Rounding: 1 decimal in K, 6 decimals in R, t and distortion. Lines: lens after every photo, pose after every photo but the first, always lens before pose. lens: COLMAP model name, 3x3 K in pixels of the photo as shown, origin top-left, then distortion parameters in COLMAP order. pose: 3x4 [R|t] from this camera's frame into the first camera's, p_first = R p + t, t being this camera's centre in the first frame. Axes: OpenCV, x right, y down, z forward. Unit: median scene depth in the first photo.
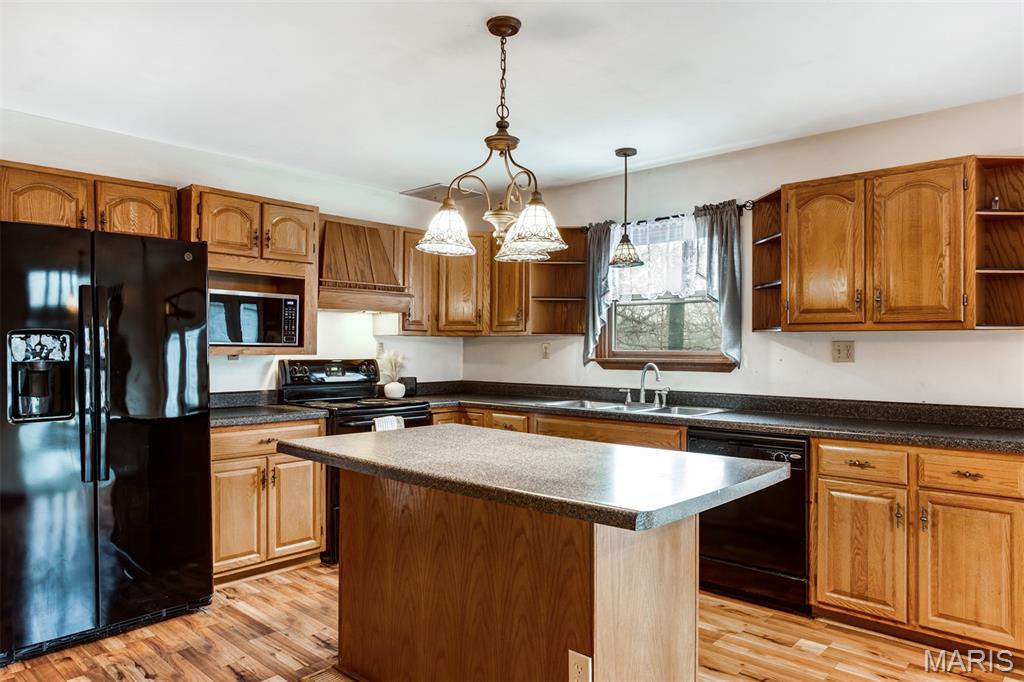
lens RADIAL K [[677.1, 0, 495.6], [0, 677.1, 347.5], [0, 0, 1]] dist [-0.026515, 0.002180]
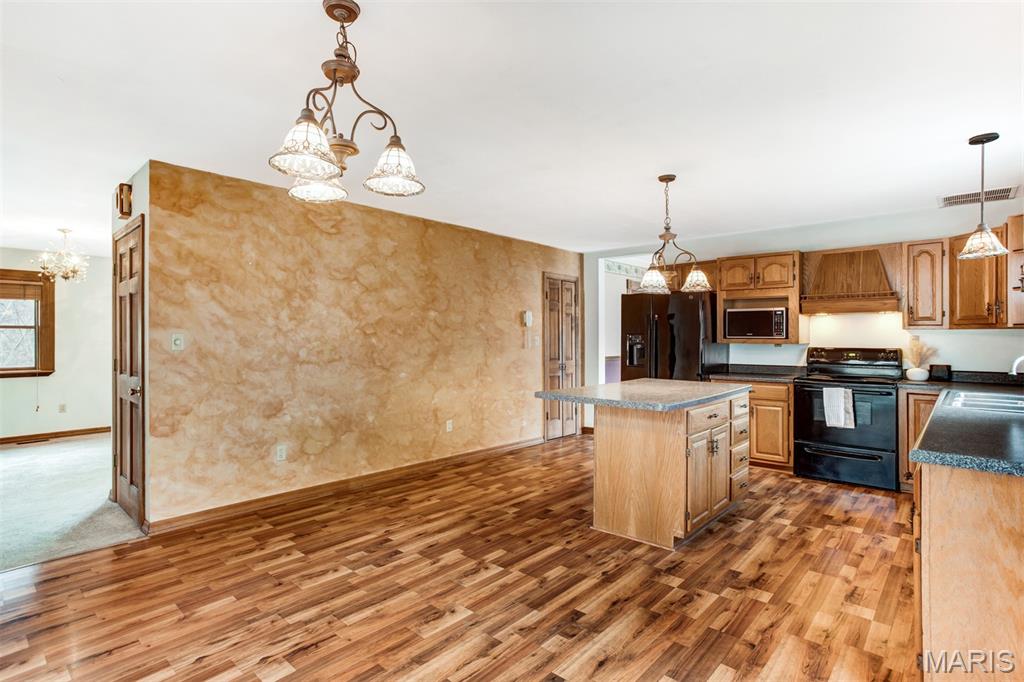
lens RADIAL K [[517.2, 0, 497.7], [0, 517.2, 335.0], [0, 0, 1]] dist [-0.045954, 0.036657]
pose [[0.014022, -0.013540, -0.999810, 0.987000], [-0.001812, 0.999906, -0.013567, 0.008365], [0.999900, 0.002002, 0.013996, 0.302508]]
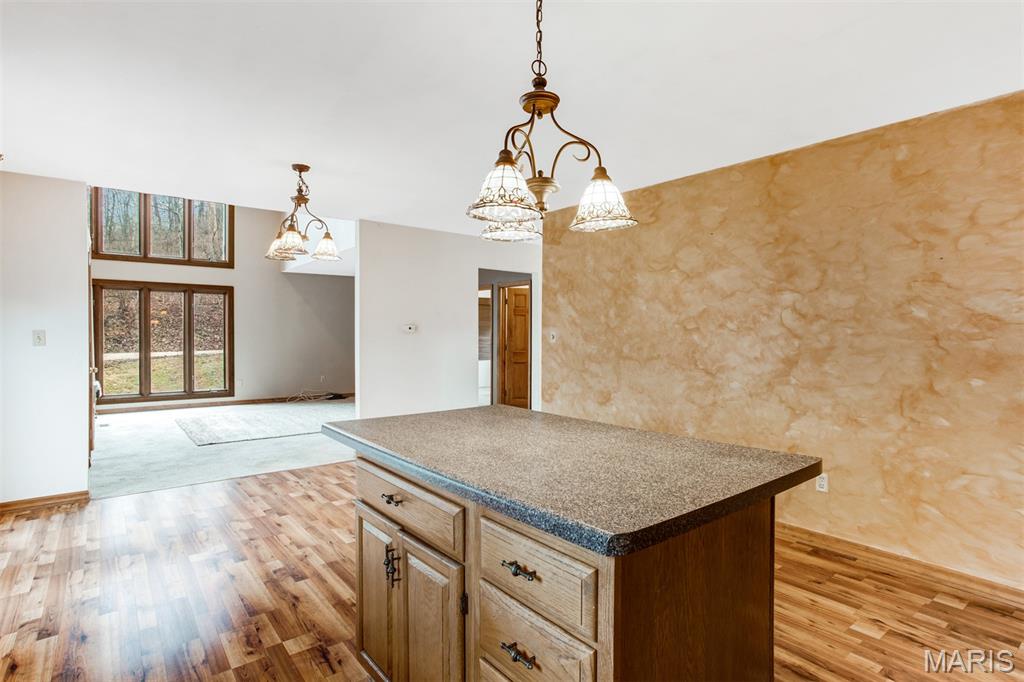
lens RADIAL K [[535.2, 0, 525.8], [0, 535.2, 335.8], [0, 0, 1]] dist [-0.064771, 0.042633]
pose [[-0.991189, -0.007311, 0.132252, -0.044405], [-0.006125, 0.999937, 0.009373, -0.005170], [-0.132312, 0.008481, -0.991172, 1.086610]]
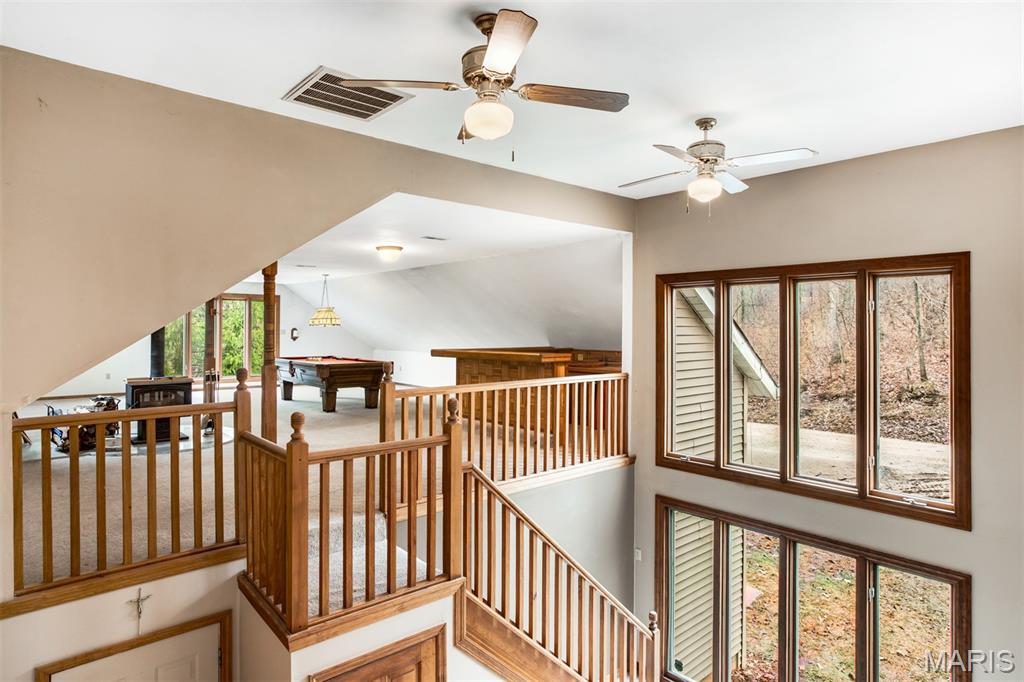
lens RADIAL K [[567.0, 0, 495.9], [0, 567.0, 334.5], [0, 0, 1]] dist [-0.004052, 0.010176]
pose [[0.101234, -0.009873, 0.994814, 0.527007], [0.000069, 0.999951, 0.009917, -0.672460], [-0.994863, -0.000936, 0.101230, -0.448568]]
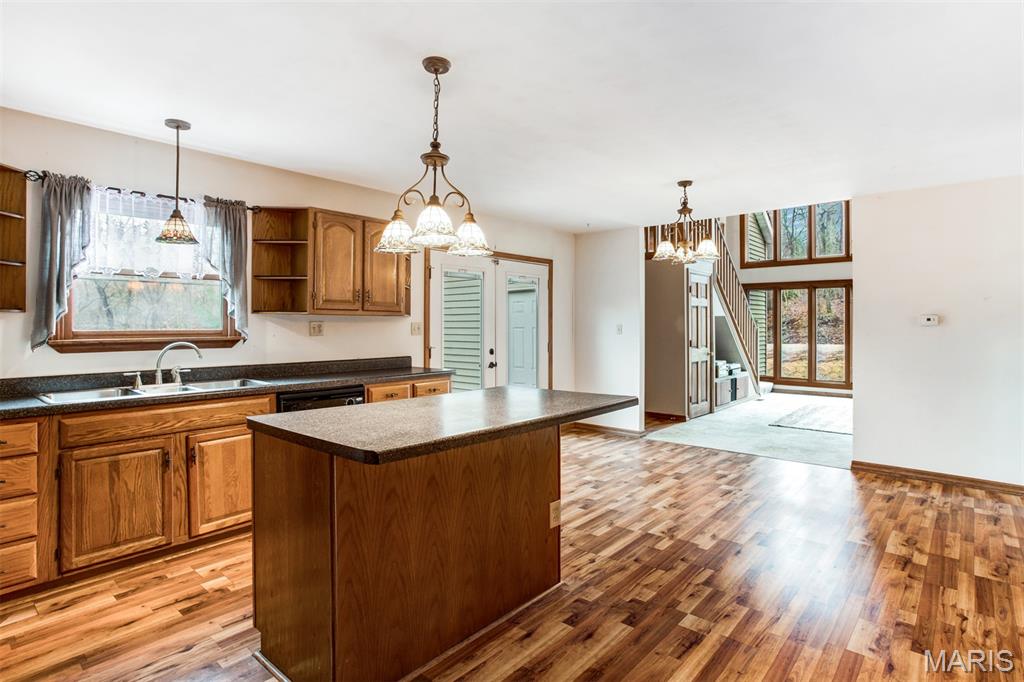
lens RADIAL K [[535.0, 0, 533.0], [0, 535.0, 324.0], [0, 0, 1]] dist [-0.049243, 0.042263]
pose [[-0.065913, -0.004442, 0.997815, -0.624905], [0.000204, 0.999990, 0.004465, -0.007829], [-0.997825, 0.000498, -0.065911, 0.568595]]
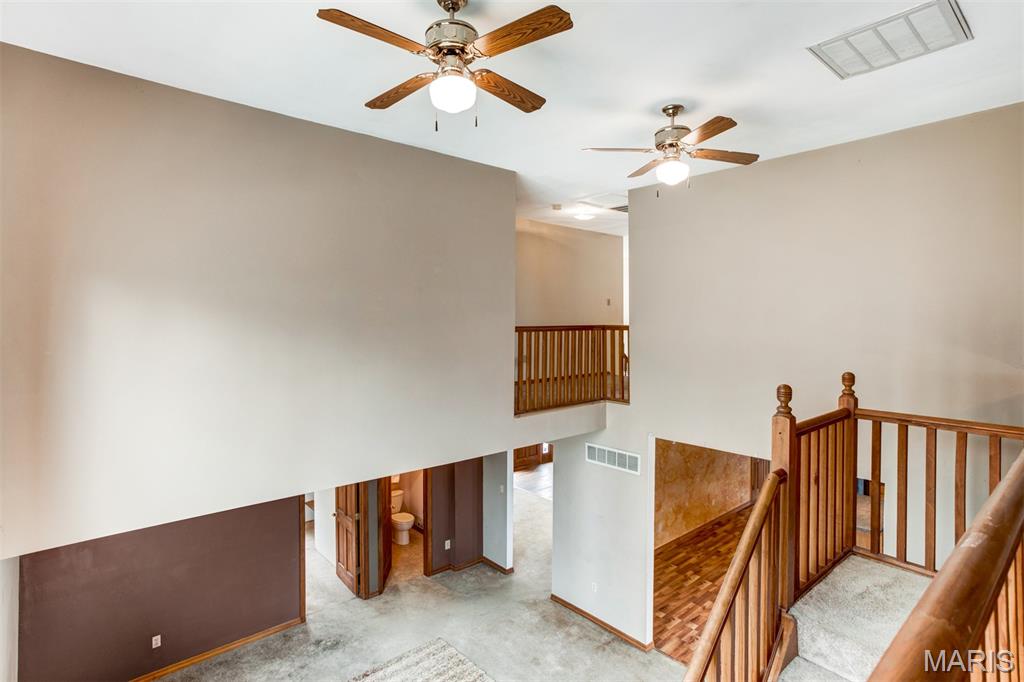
lens RADIAL K [[517.2, 0, 497.7], [0, 517.2, 335.0], [0, 0, 1]] dist [-0.045954, 0.036657]
pose [[-0.106805, 0.023730, -0.993997, 2.146160], [-0.000872, 0.999713, 0.023960, -0.632513], [0.994280, 0.003425, -0.106754, -0.583544]]
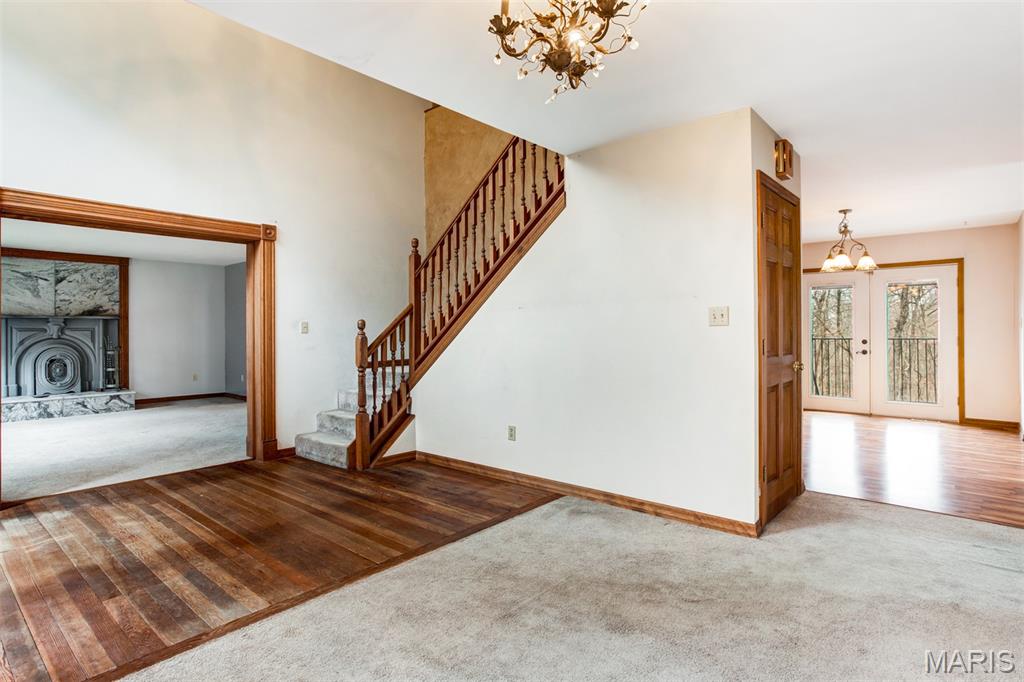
lens RADIAL K [[527.6, 0, 501.7], [0, 527.6, 332.5], [0, 0, 1]] dist [-0.053339, 0.039241]
pose [[0.999474, -0.010070, 0.030826, -0.519615], [0.010112, 0.999948, -0.001206, 0.030188], [-0.030812, 0.001517, 0.999524, -1.279132]]
